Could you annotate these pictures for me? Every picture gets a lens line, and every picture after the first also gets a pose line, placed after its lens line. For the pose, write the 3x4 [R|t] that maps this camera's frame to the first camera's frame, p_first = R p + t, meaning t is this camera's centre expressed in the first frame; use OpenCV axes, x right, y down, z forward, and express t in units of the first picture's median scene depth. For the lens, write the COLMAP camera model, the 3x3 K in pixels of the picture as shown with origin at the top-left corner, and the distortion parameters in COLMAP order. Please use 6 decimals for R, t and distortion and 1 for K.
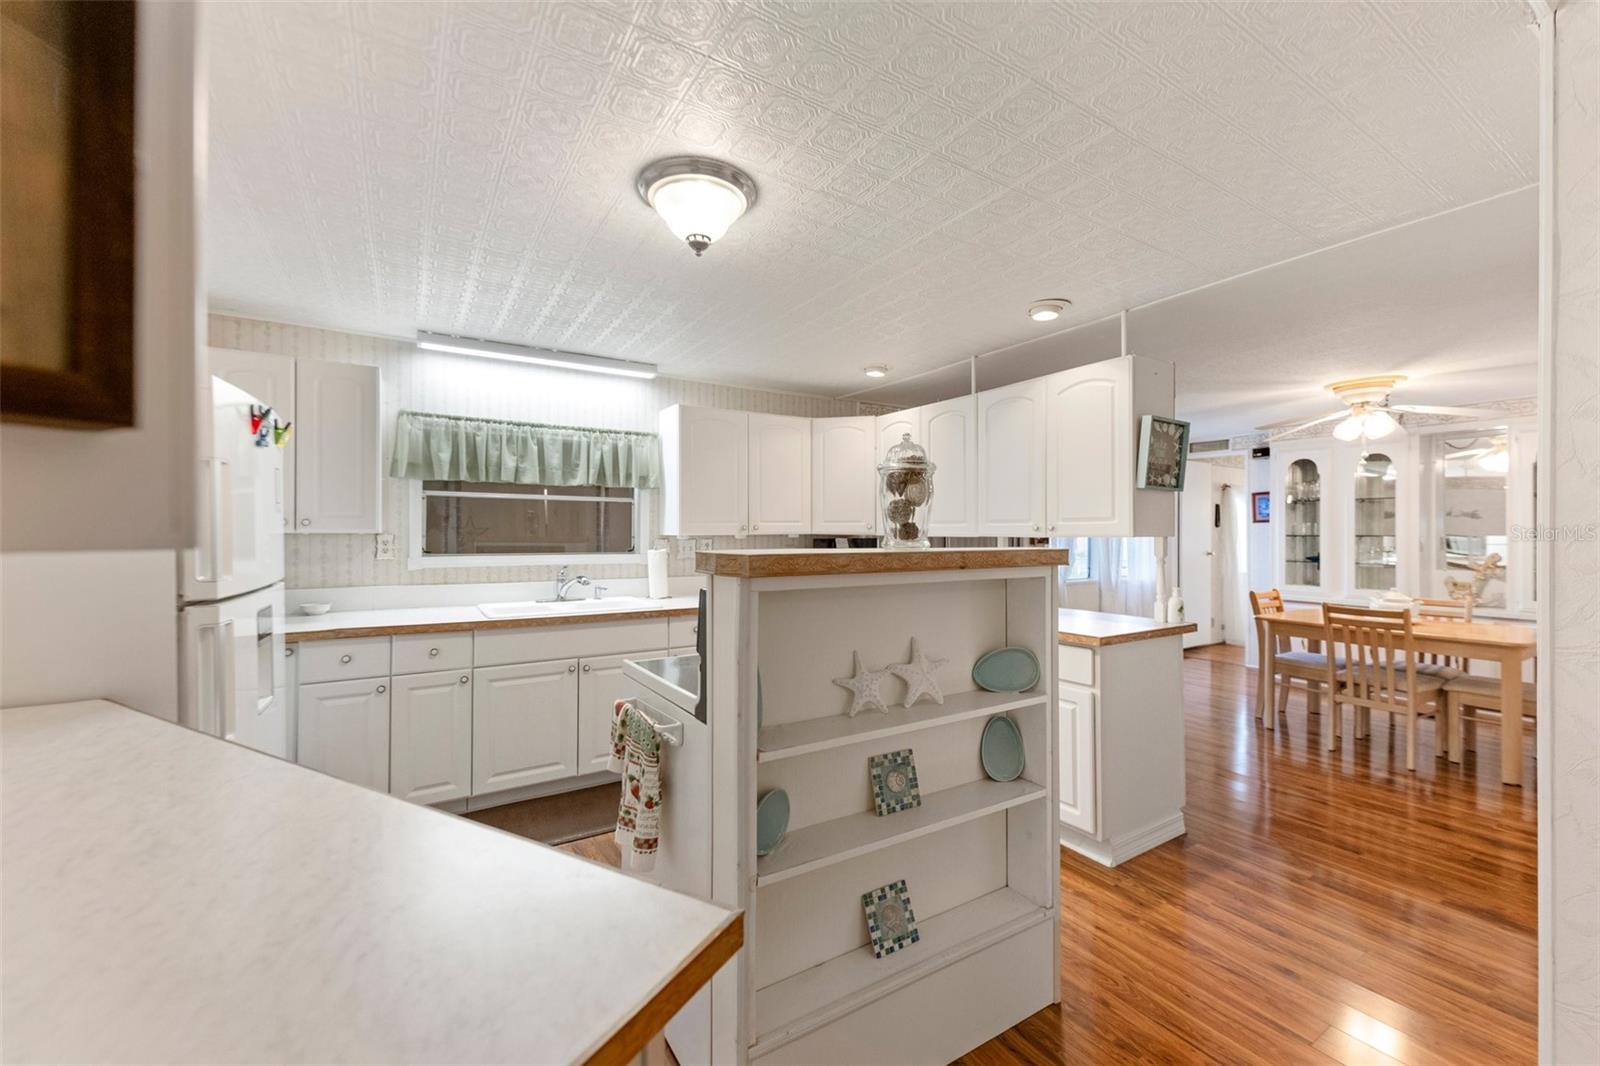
lens RADIAL K [[642.5, 0, 796.9], [0, 642.5, 532.2], [0, 0, 1]] dist [0.000387, -0.005337]
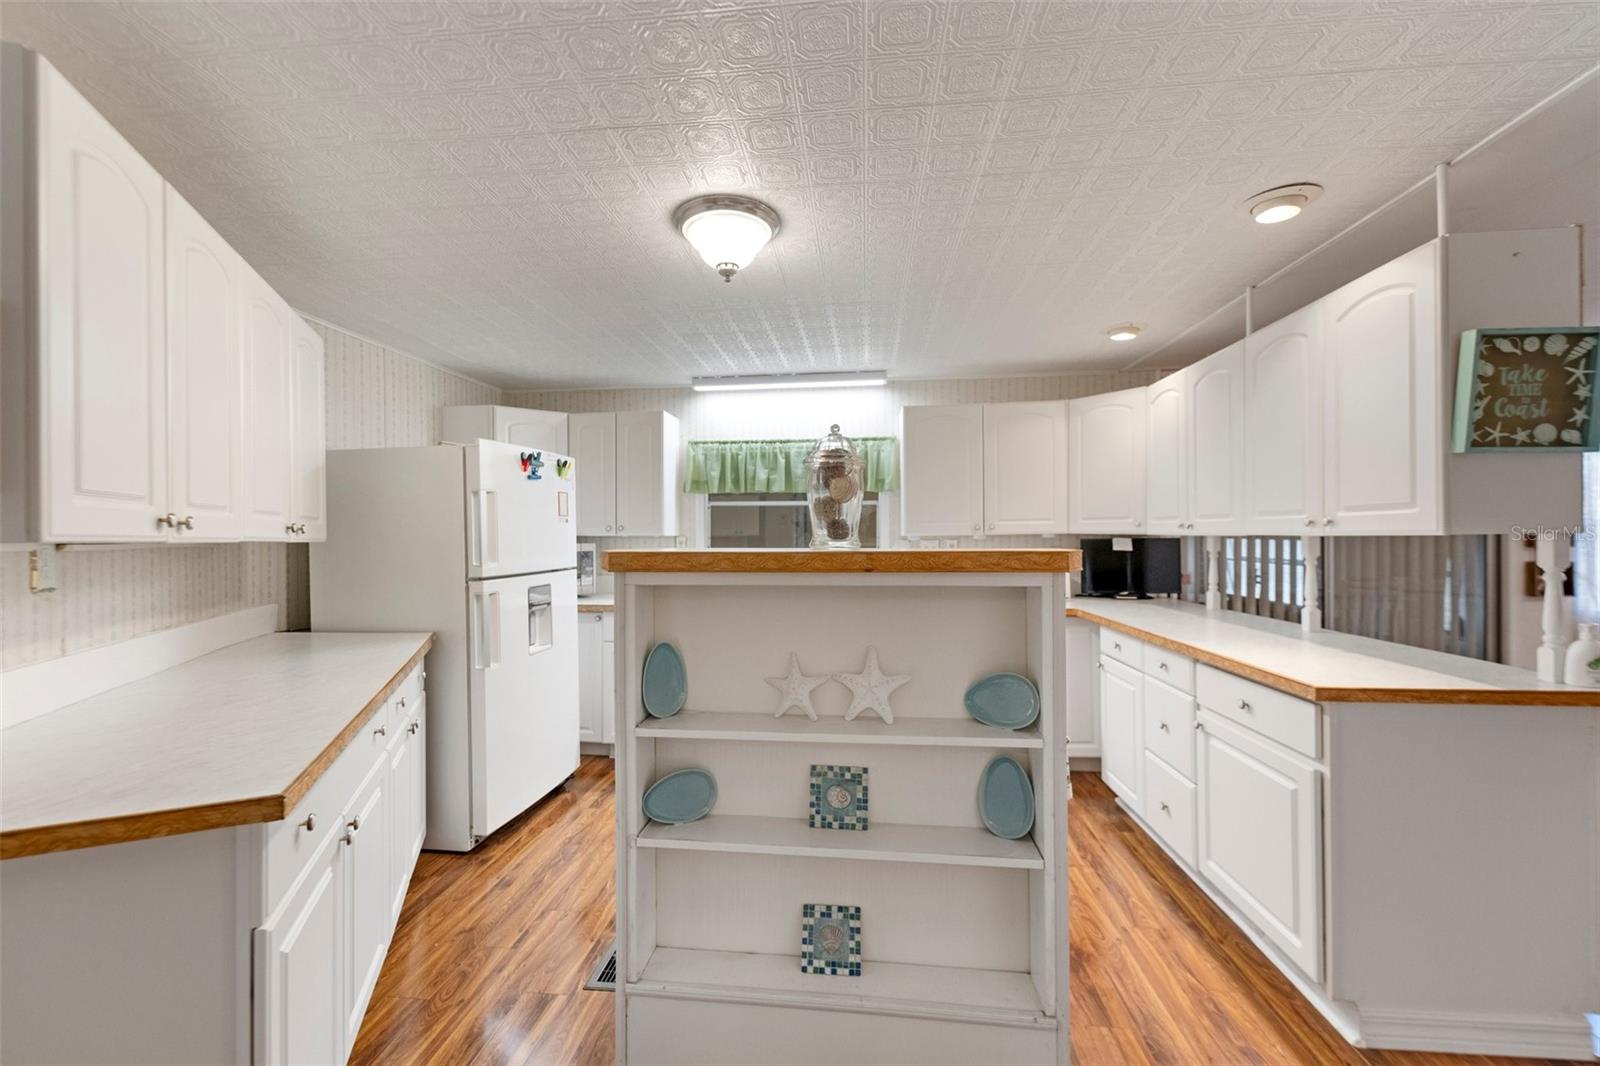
lens RADIAL K [[642.5, 0, 799.1], [0, 642.5, 536.9], [0, 0, 1]] dist [0.000387, -0.005337]
pose [[0.781468, -0.004812, -0.623927, 0.355250], [0.007888, 0.999967, 0.002168, 0.003249], [0.623896, -0.006615, 0.781480, 0.119899]]
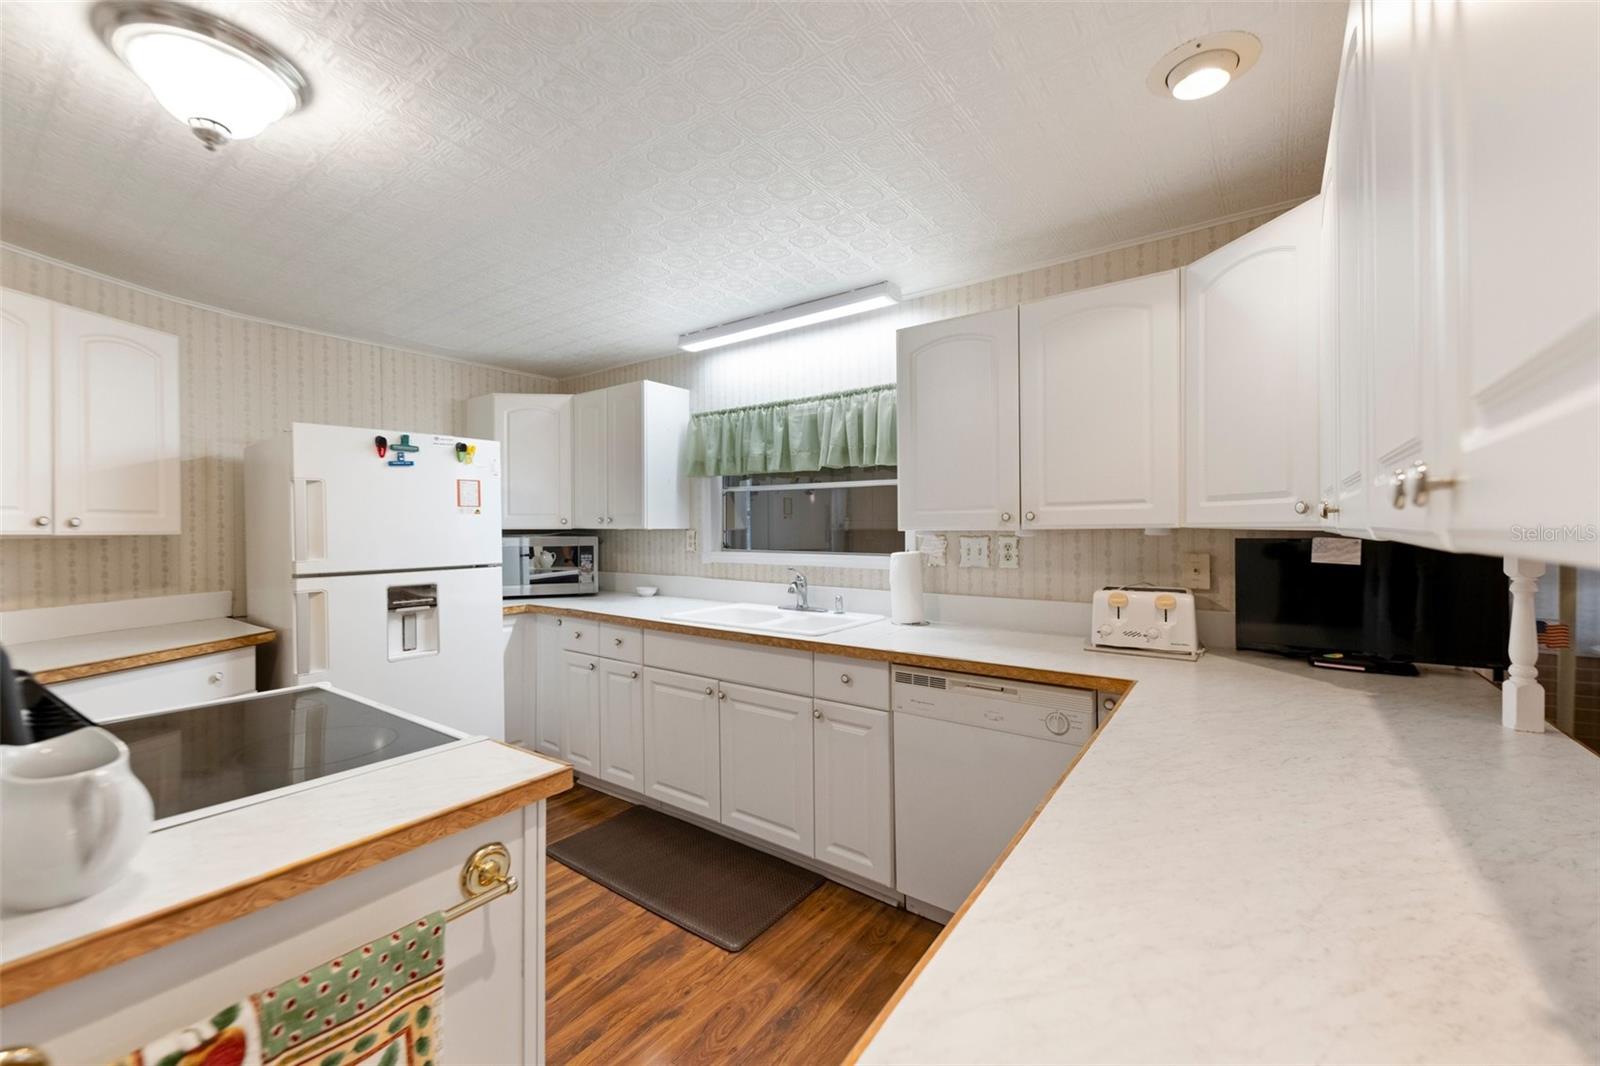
lens RADIAL K [[642.5, 0, 791.5], [0, 642.5, 532.5], [0, 0, 1]] dist [0.000387, -0.005337]
pose [[0.361471, 0.002674, -0.932379, 0.429235], [0.004099, 0.999982, 0.004457, 0.003482], [0.932374, -0.005433, 0.361454, 0.739673]]
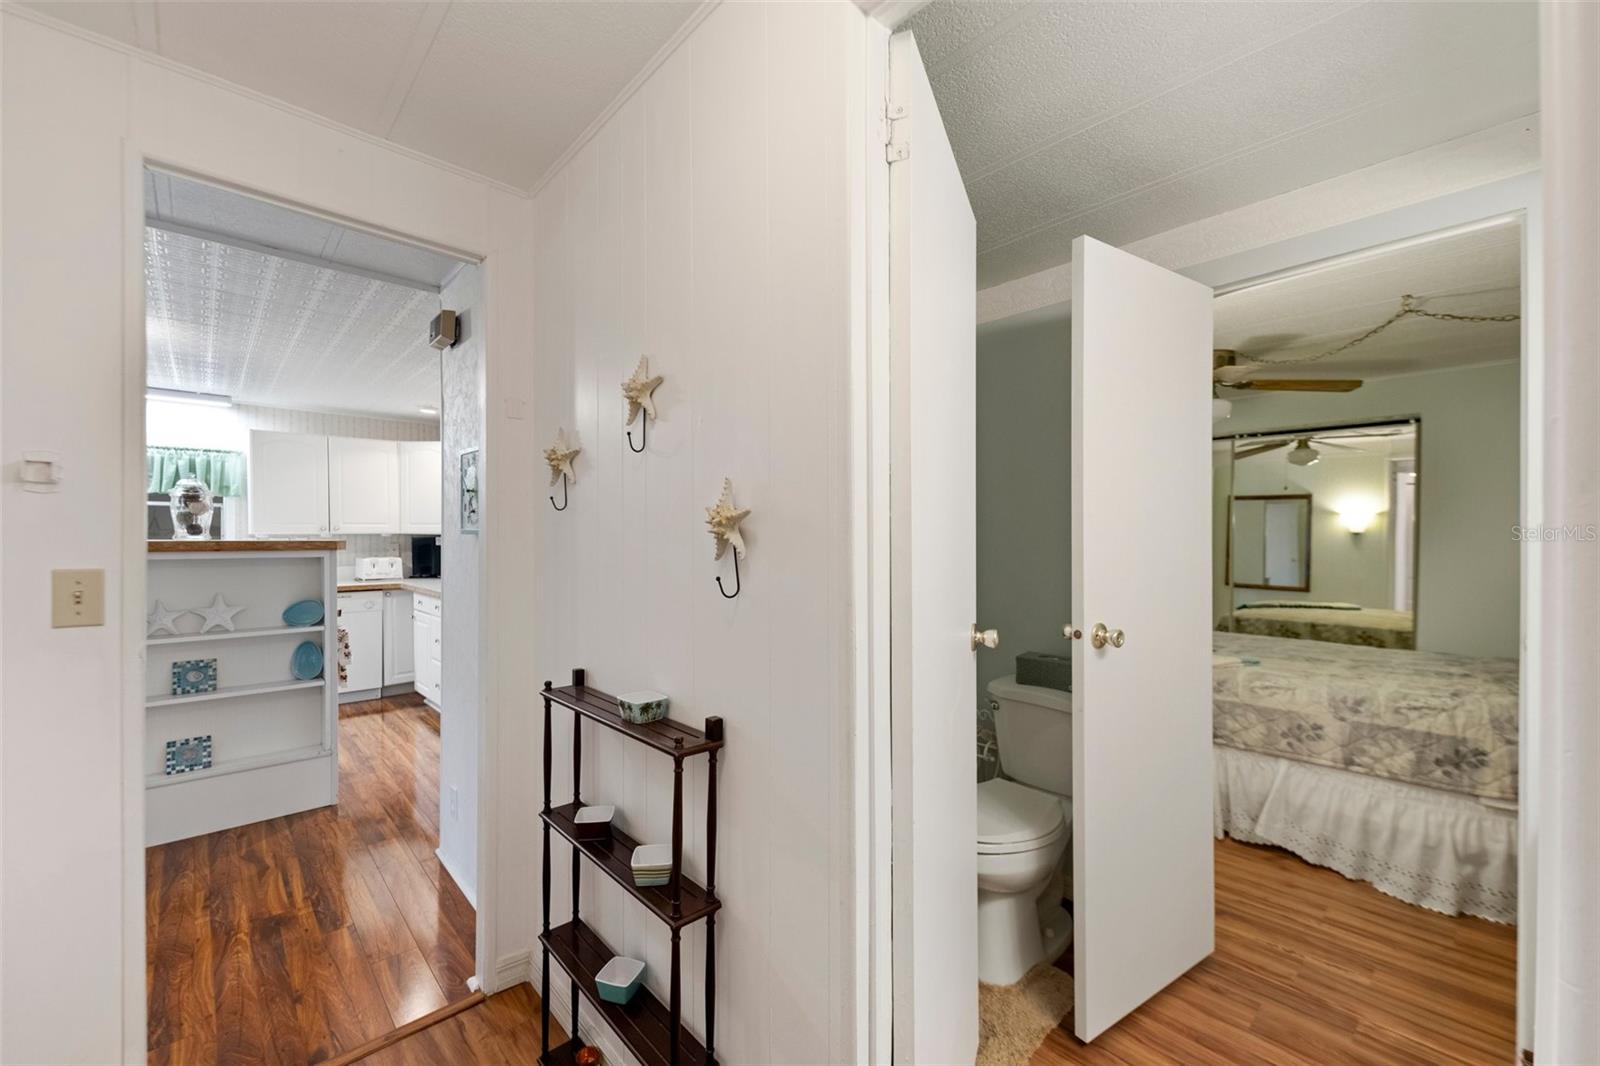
lens RADIAL K [[642.5, 0, 832.3], [0, 642.5, 546.3], [0, 0, 1]] dist [0.000387, -0.005337]
pose [[0.977529, 0.002191, 0.210788, 0.741918], [-0.005647, 0.999859, 0.015796, 0.003337], [-0.210724, -0.016632, 0.977404, -0.516537]]
